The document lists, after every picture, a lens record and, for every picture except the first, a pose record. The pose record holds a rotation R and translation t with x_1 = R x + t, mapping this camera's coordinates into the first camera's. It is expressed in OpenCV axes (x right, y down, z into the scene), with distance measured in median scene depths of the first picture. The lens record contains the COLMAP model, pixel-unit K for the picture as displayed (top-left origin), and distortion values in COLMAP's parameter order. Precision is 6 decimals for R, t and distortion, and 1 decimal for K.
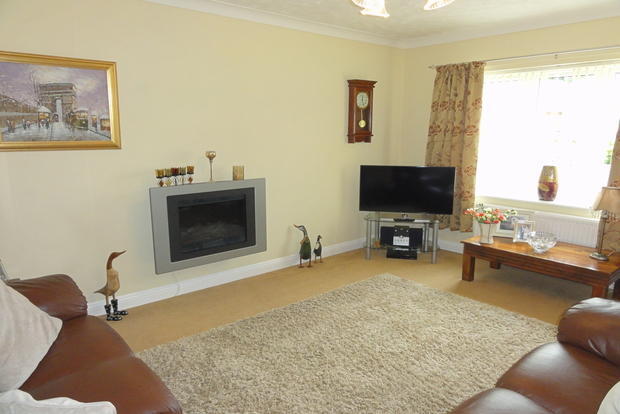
lens RADIAL K [[432.1, 0, 308.7], [0, 432.1, 226.4], [0, 0, 1]] dist [-0.000202, -0.002287]
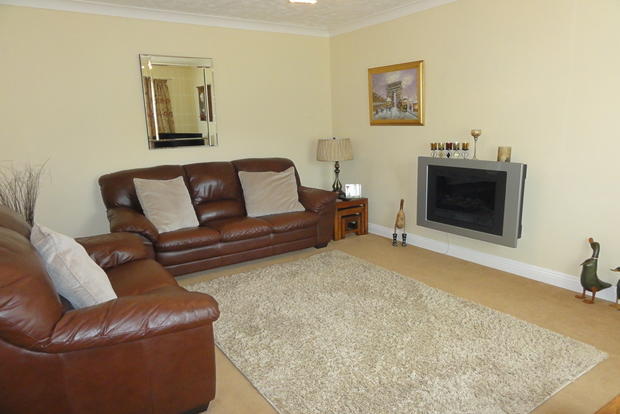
lens RADIAL K [[432.1, 0, 308.7], [0, 432.1, 226.4], [0, 0, 1]] dist [-0.000202, -0.002287]
pose [[-0.121543, 0.239162, -0.963342, 0.999219], [-0.190483, 0.946879, 0.259108, -0.168476], [0.974137, 0.214994, -0.069530, 0.845613]]
